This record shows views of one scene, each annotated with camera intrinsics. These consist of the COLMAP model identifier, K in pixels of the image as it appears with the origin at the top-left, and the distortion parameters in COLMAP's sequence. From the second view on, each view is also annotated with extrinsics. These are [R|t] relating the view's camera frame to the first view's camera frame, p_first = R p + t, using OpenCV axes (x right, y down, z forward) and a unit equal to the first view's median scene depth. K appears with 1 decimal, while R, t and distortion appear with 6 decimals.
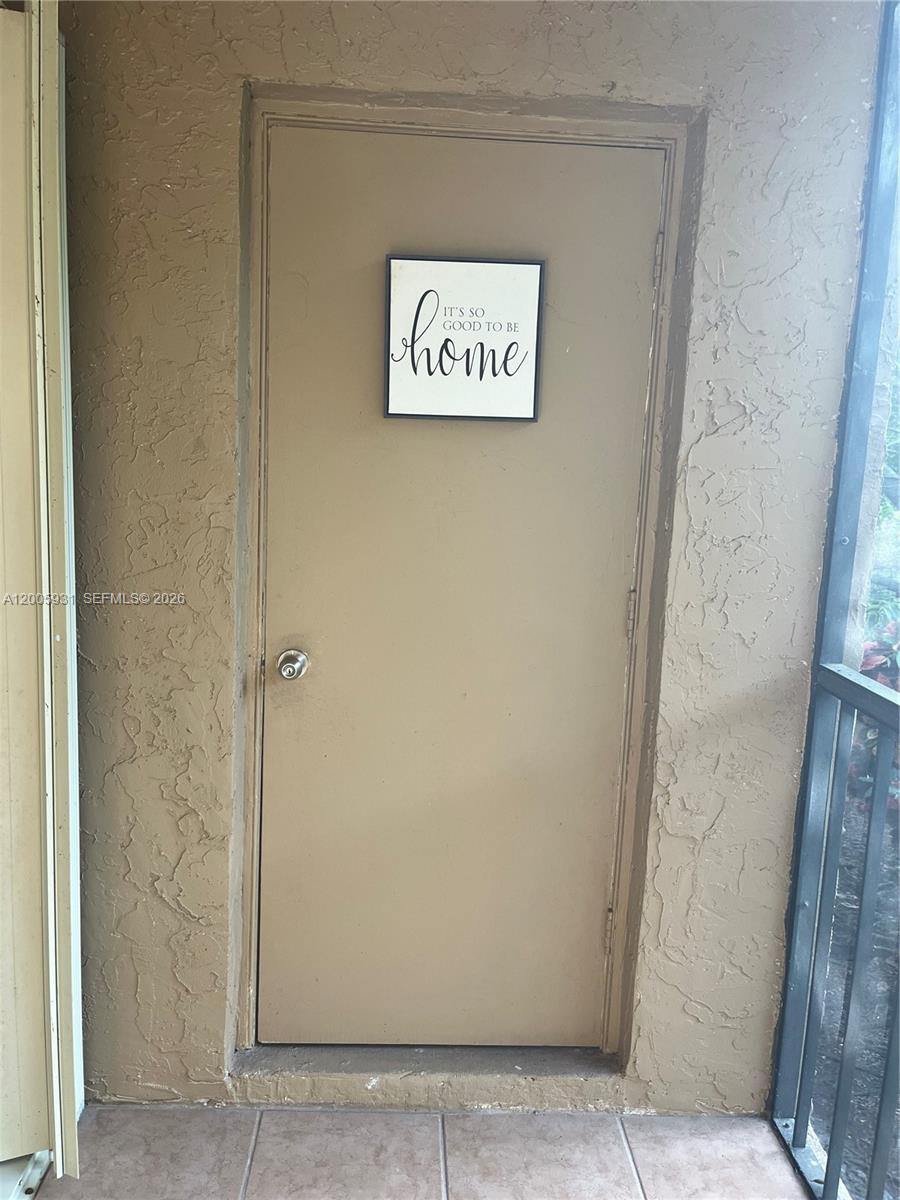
lens RADIAL K [[876.5, 0, 450.0], [0, 876.5, 600.0], [0, 0, 1]] dist [0.080645, -0.105049]
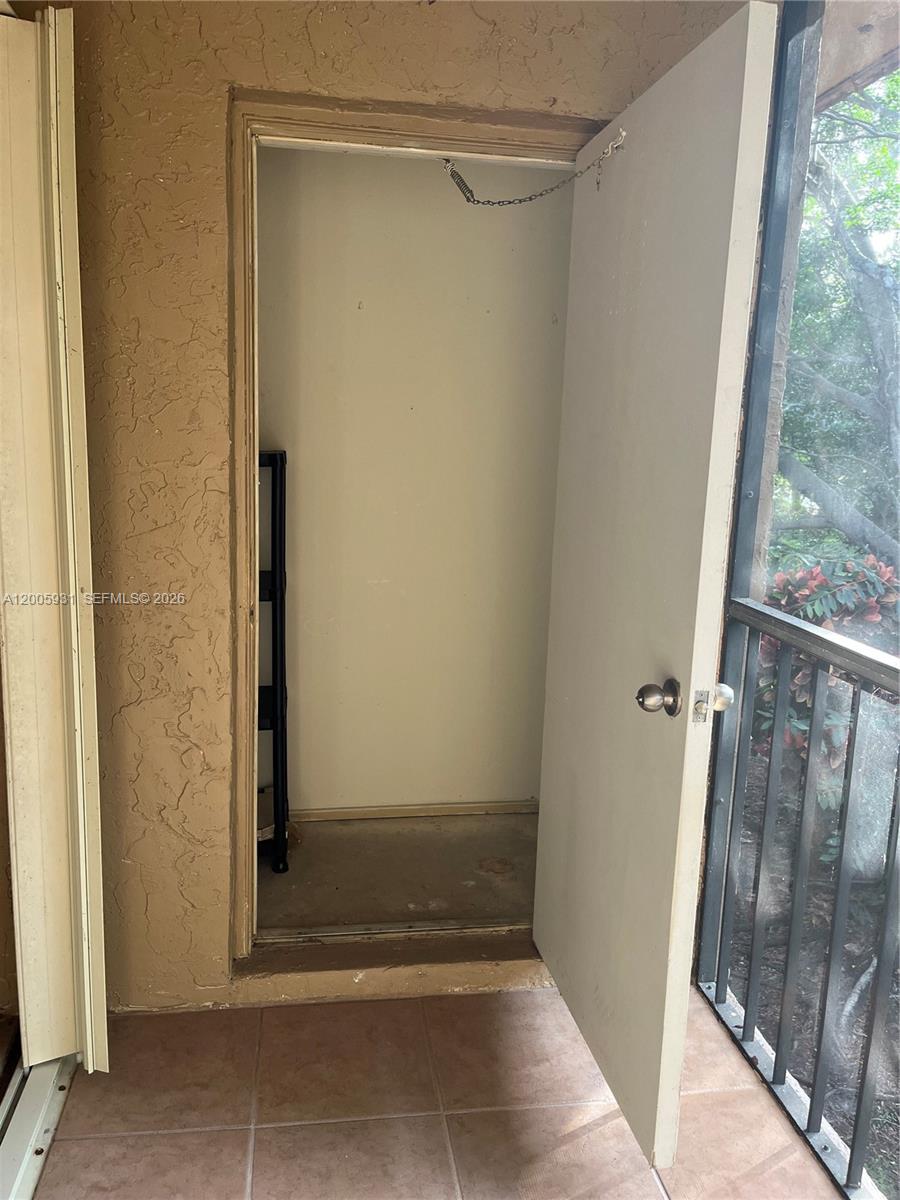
lens RADIAL K [[876.5, 0, 450.0], [0, 876.5, 600.0], [0, 0, 1]] dist [0.080645, -0.105049]
pose [[0.993835, -0.027558, 0.107385, -0.089503], [0.024135, 0.999162, 0.033049, 0.026138], [-0.108206, -0.030253, 0.993668, -0.145902]]
